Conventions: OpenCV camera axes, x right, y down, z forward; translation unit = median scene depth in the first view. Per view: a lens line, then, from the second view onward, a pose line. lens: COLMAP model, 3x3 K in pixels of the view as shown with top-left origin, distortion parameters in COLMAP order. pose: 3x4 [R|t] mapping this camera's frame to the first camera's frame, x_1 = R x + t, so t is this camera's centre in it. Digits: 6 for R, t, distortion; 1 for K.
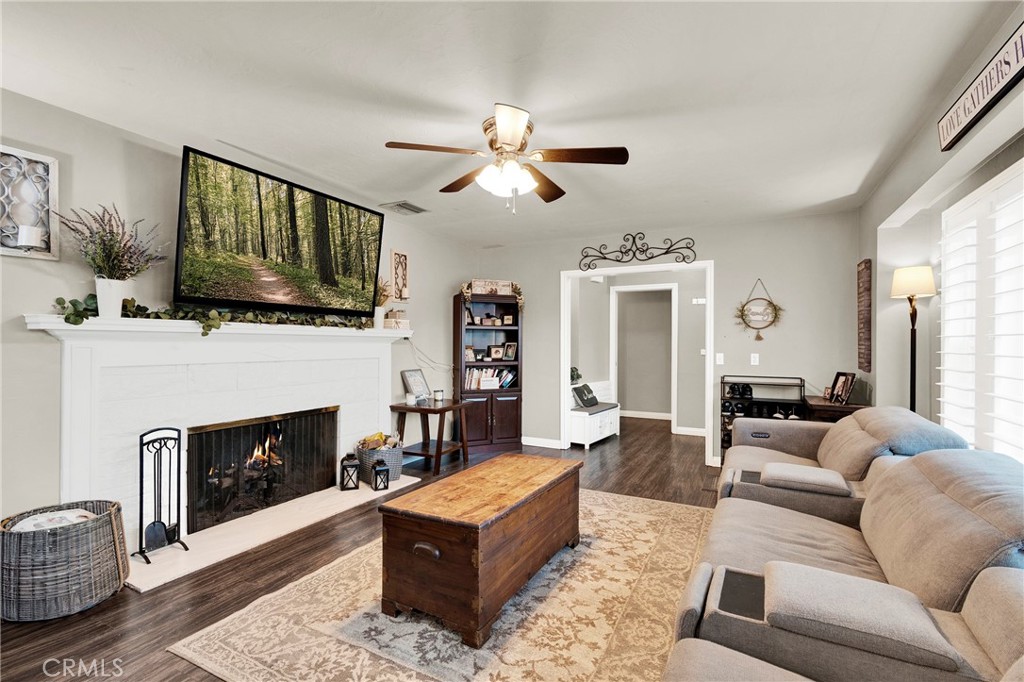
lens RADIAL K [[462.5, 0, 512.7], [0, 462.5, 344.1], [0, 0, 1]] dist [0.001957, 0.000249]
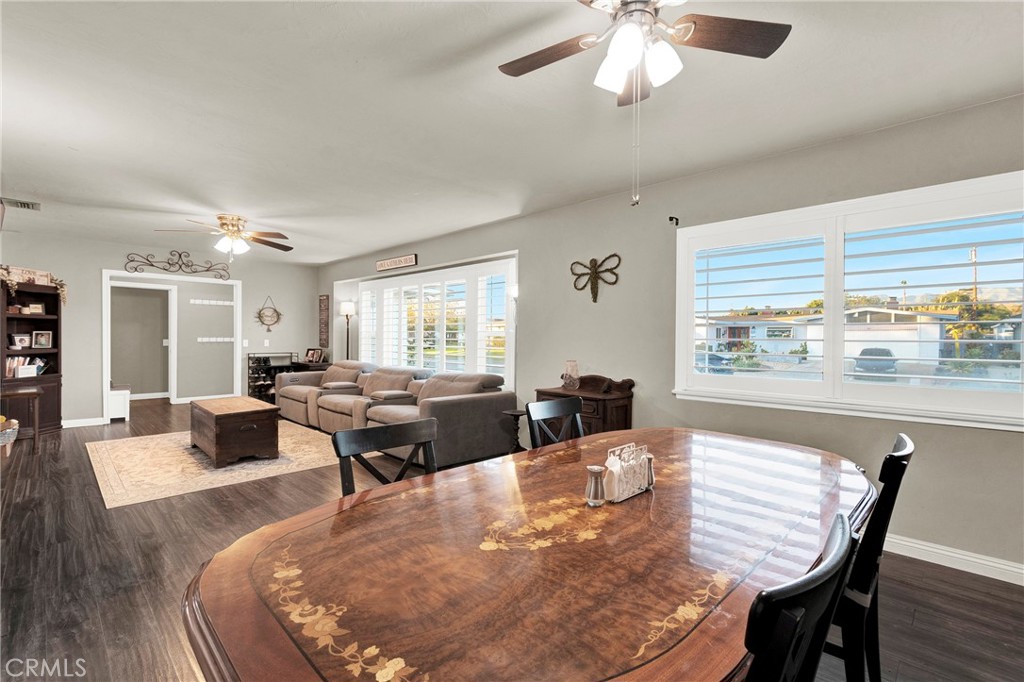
lens RADIAL K [[462.5, 0, 512.1], [0, 462.5, 340.0], [0, 0, 1]] dist [0.001957, 0.000249]
pose [[0.298482, -0.006592, 0.954393, -0.738300], [-0.005229, 0.999950, 0.008542, 0.002299], [-0.954401, -0.007540, 0.298432, -0.328201]]
